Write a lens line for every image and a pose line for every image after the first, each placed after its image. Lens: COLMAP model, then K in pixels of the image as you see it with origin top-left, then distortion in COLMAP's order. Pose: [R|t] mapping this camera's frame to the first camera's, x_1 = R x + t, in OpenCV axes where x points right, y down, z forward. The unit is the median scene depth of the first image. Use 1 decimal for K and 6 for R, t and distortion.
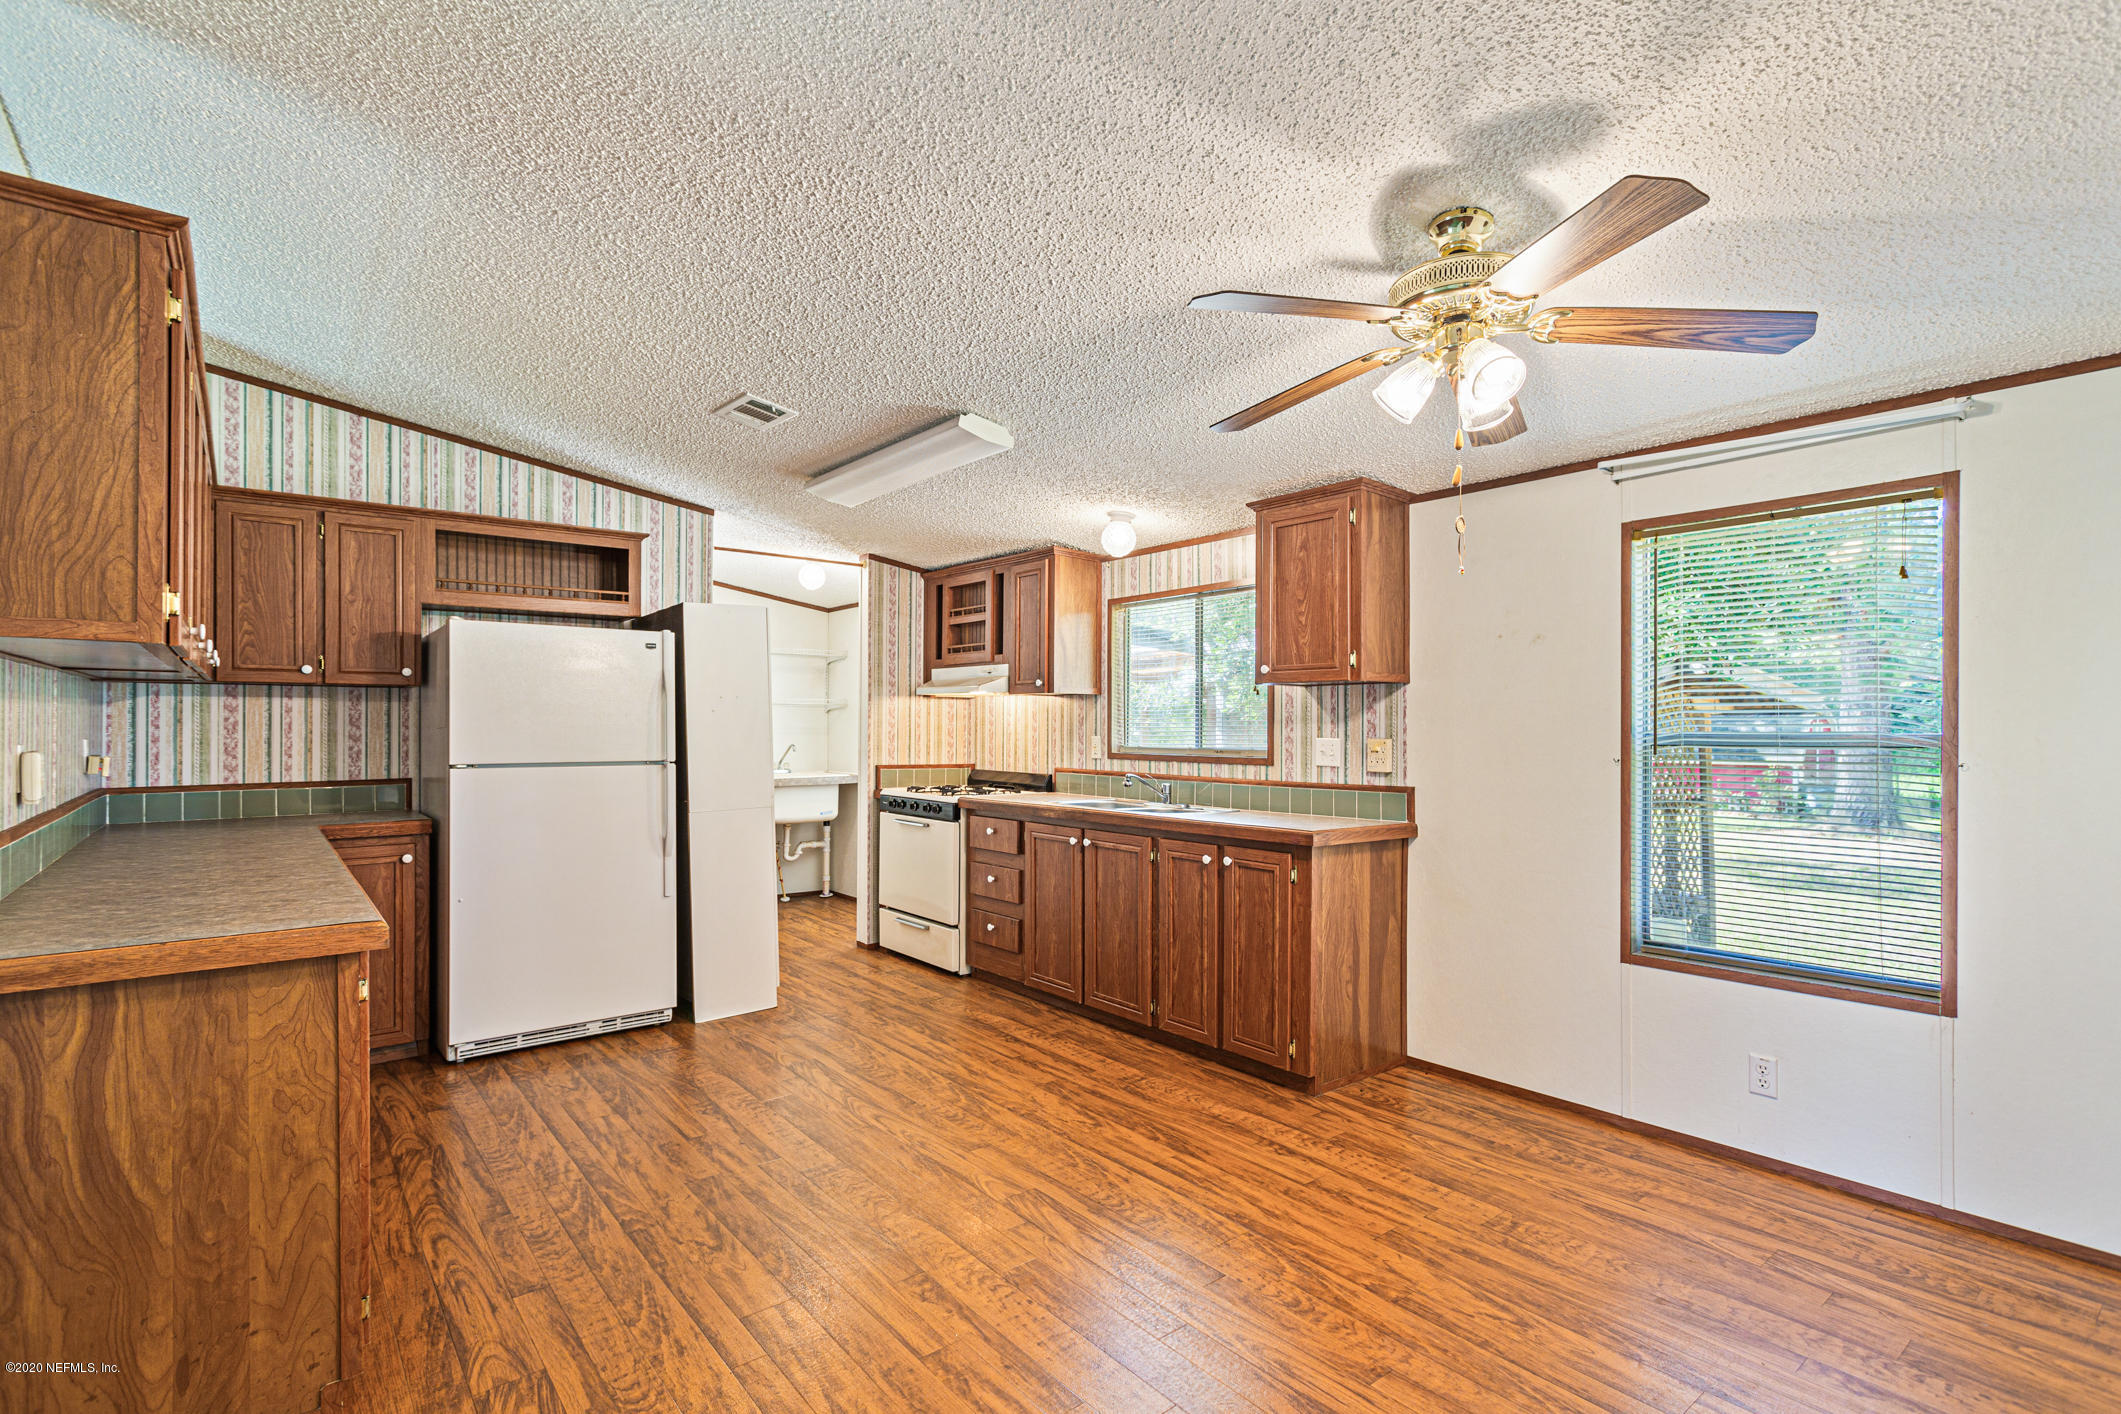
lens RADIAL K [[1028.3, 0, 1036.6], [0, 1028.3, 711.9], [0, 0, 1]] dist [-0.001338, 0.000598]
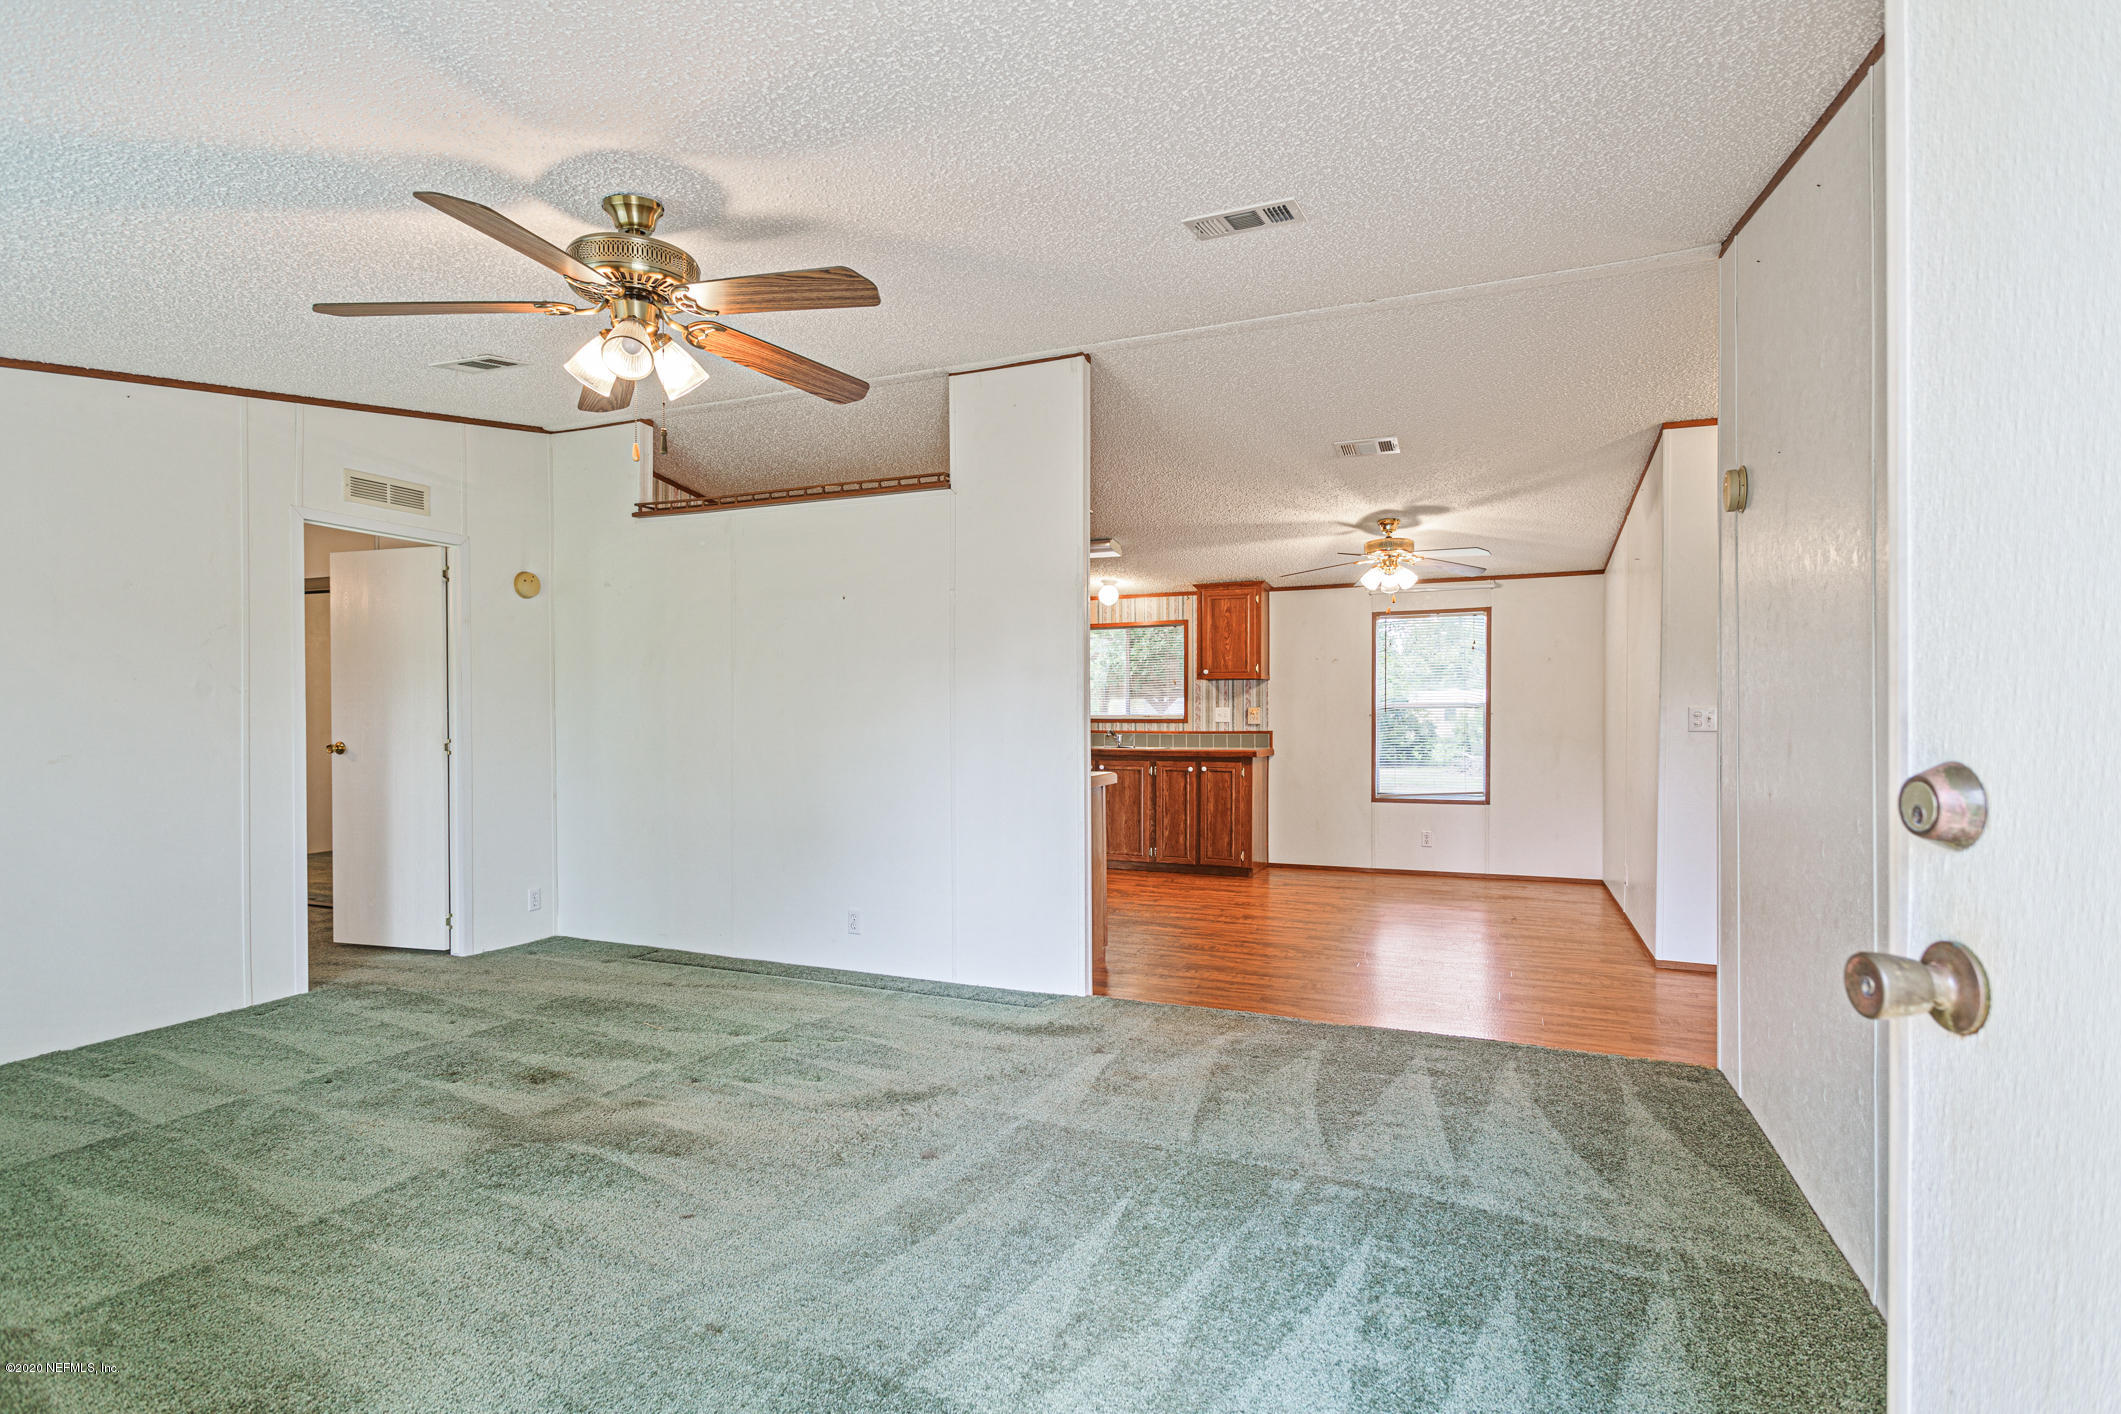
lens RADIAL K [[1028.3, 0, 1058.9], [0, 1028.3, 712.2], [0, 0, 1]] dist [-0.001338, 0.000598]
pose [[0.870701, -0.005975, 0.491776, -1.024383], [-0.002532, 0.999858, 0.016630, 0.003251], [-0.491806, -0.015725, 0.870563, -0.582178]]
